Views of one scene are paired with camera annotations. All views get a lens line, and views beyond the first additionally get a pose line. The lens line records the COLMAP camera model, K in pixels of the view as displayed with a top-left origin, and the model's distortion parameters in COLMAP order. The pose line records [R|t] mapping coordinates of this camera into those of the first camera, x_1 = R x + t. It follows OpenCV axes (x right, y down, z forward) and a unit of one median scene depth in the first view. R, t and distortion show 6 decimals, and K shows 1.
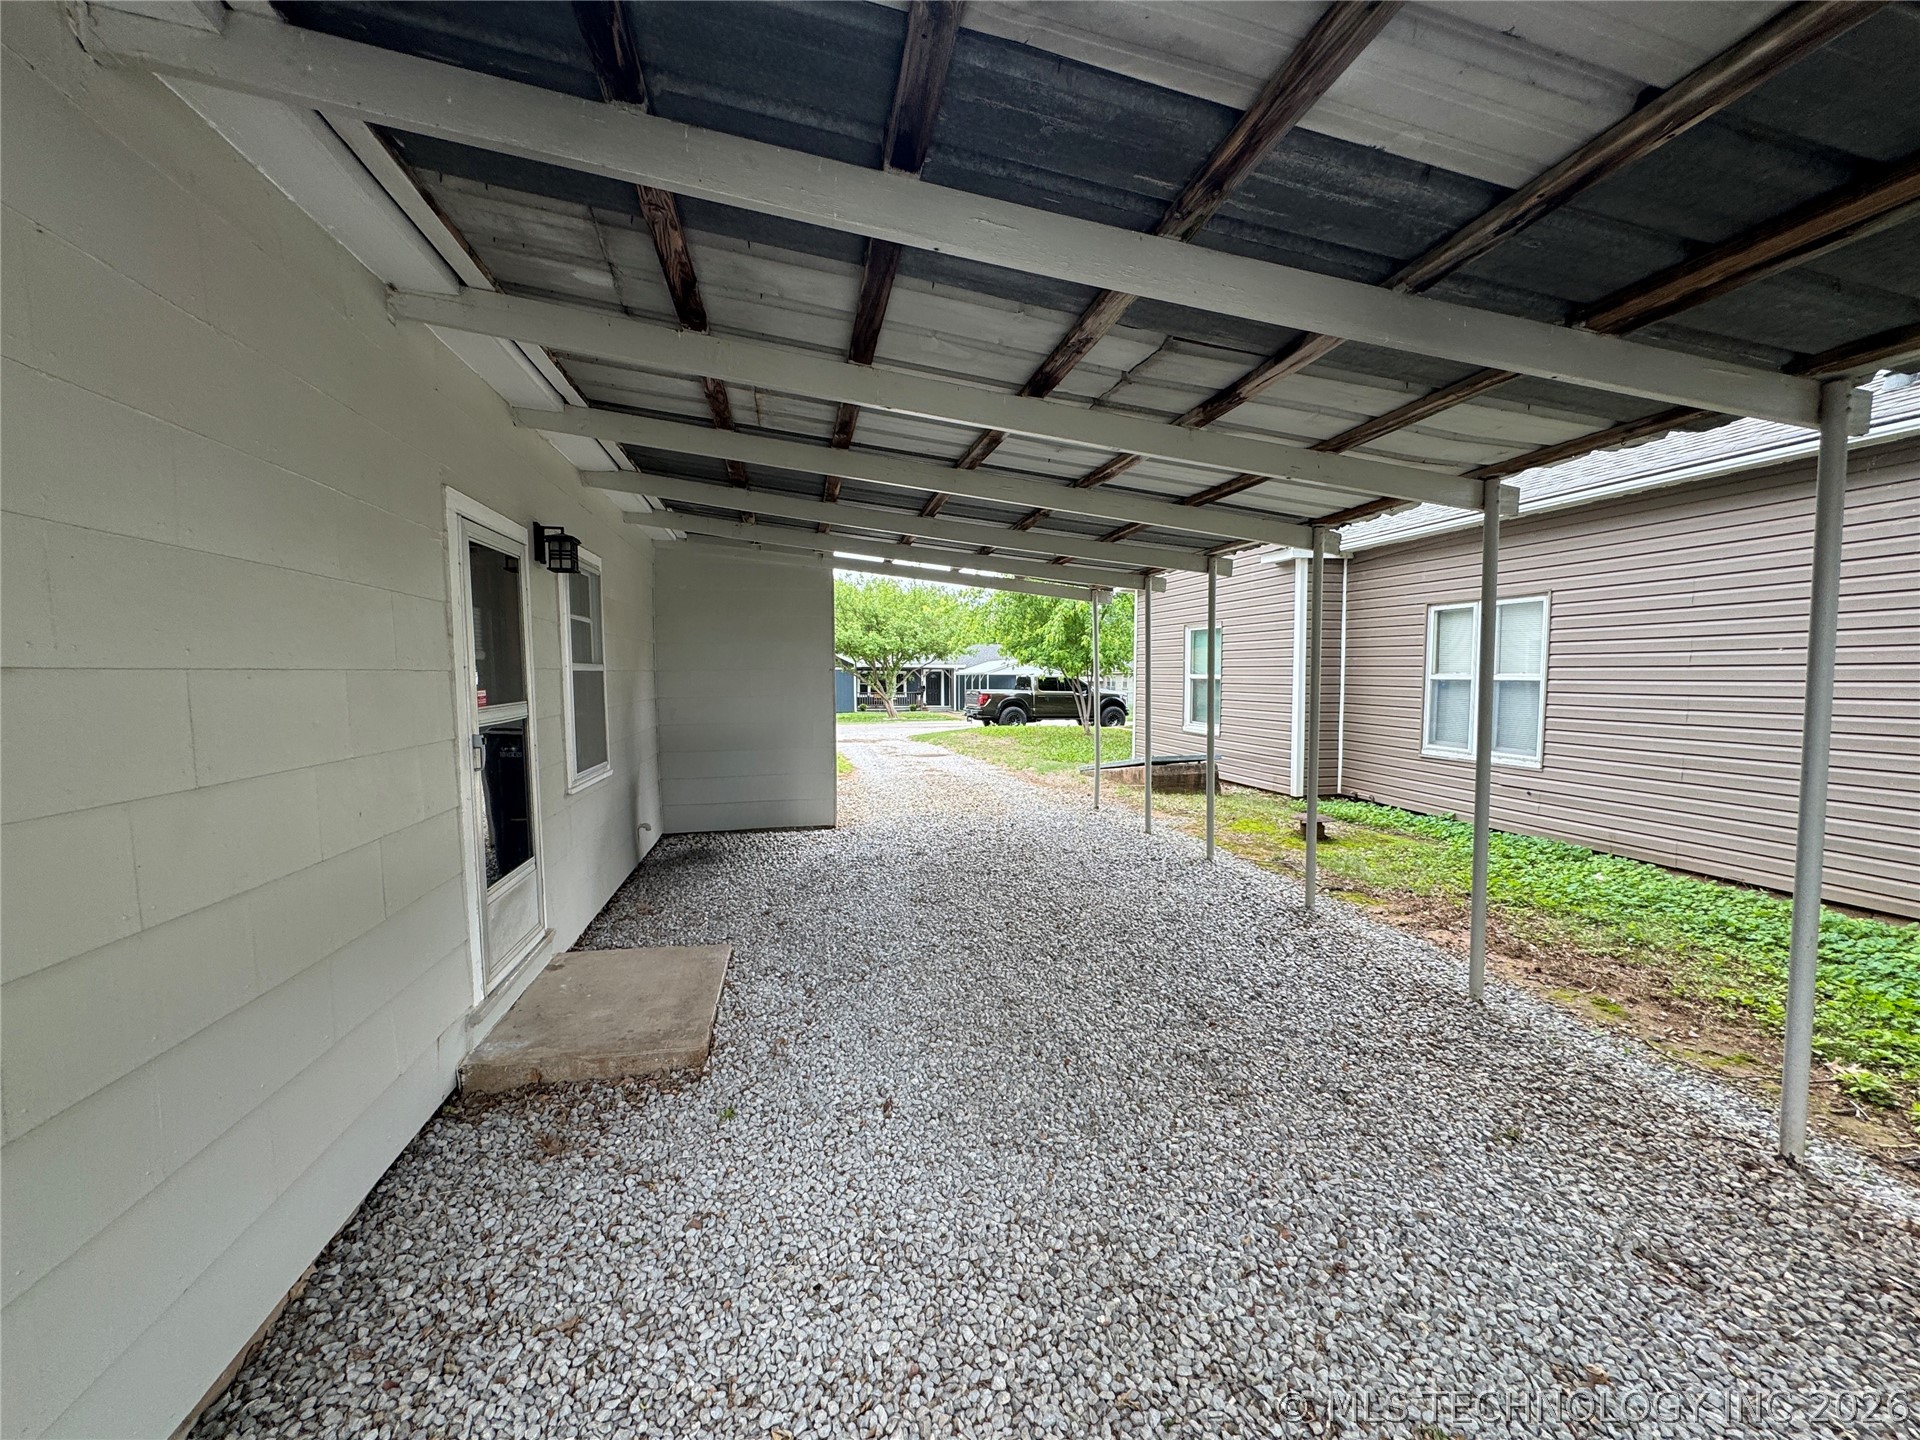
lens RADIAL K [[766.1, 0, 960.0], [0, 766.1, 720.0], [0, 0, 1]] dist [-0.000254, -0.000224]
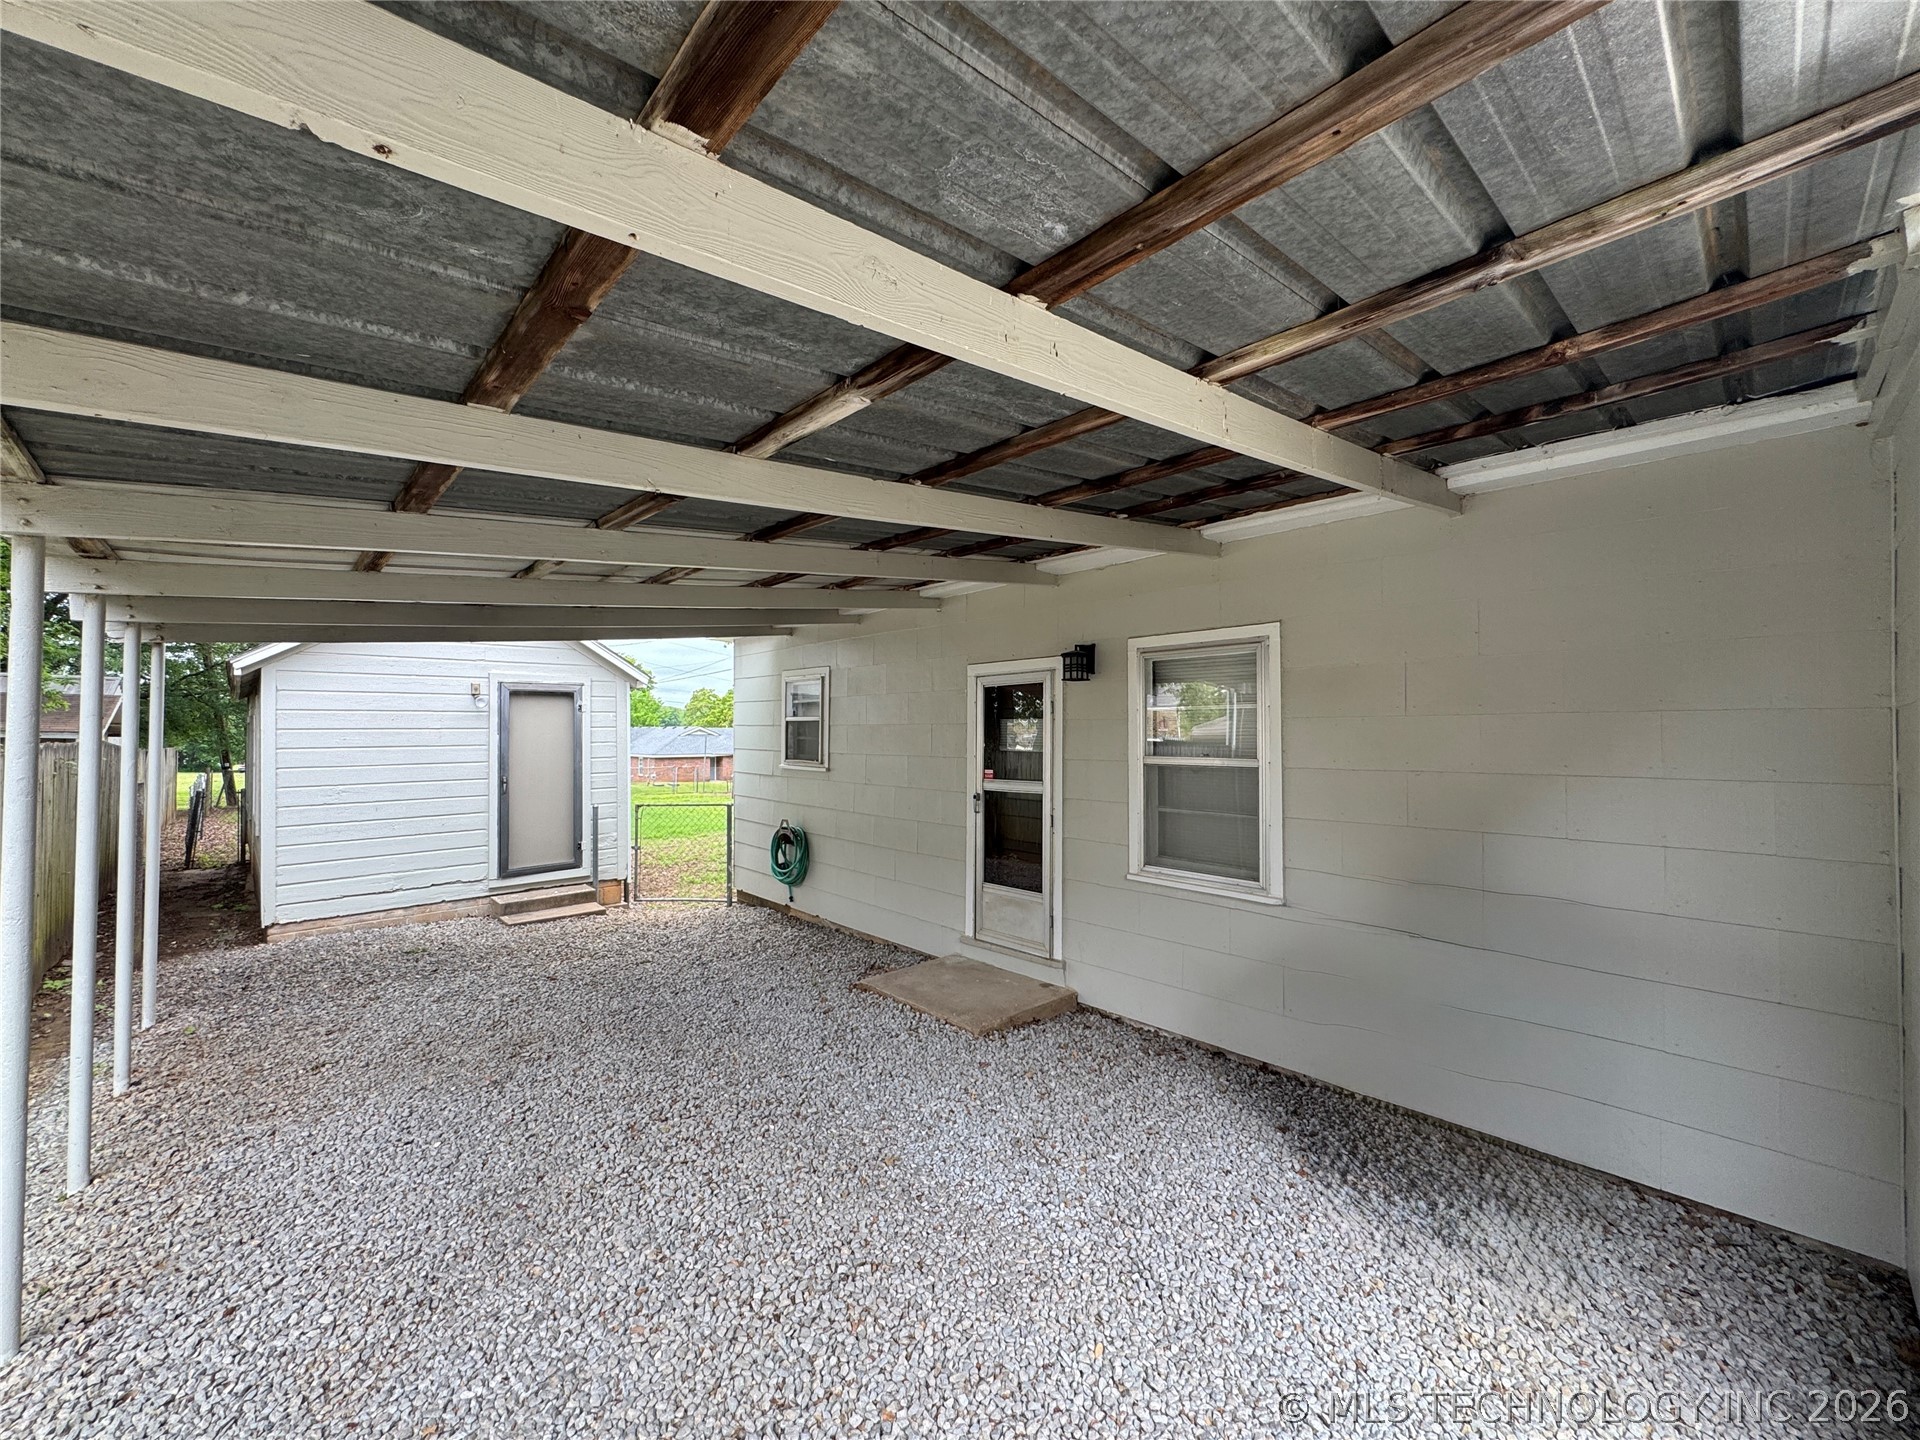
lens RADIAL K [[766.1, 0, 960.0], [0, 766.1, 720.0], [0, 0, 1]] dist [-0.000254, -0.000224]
pose [[-0.859882, -0.002534, -0.510487, 0.318929], [-0.024855, 0.999010, 0.036908, -0.210794], [0.509888, 0.044425, -0.859093, 2.290346]]
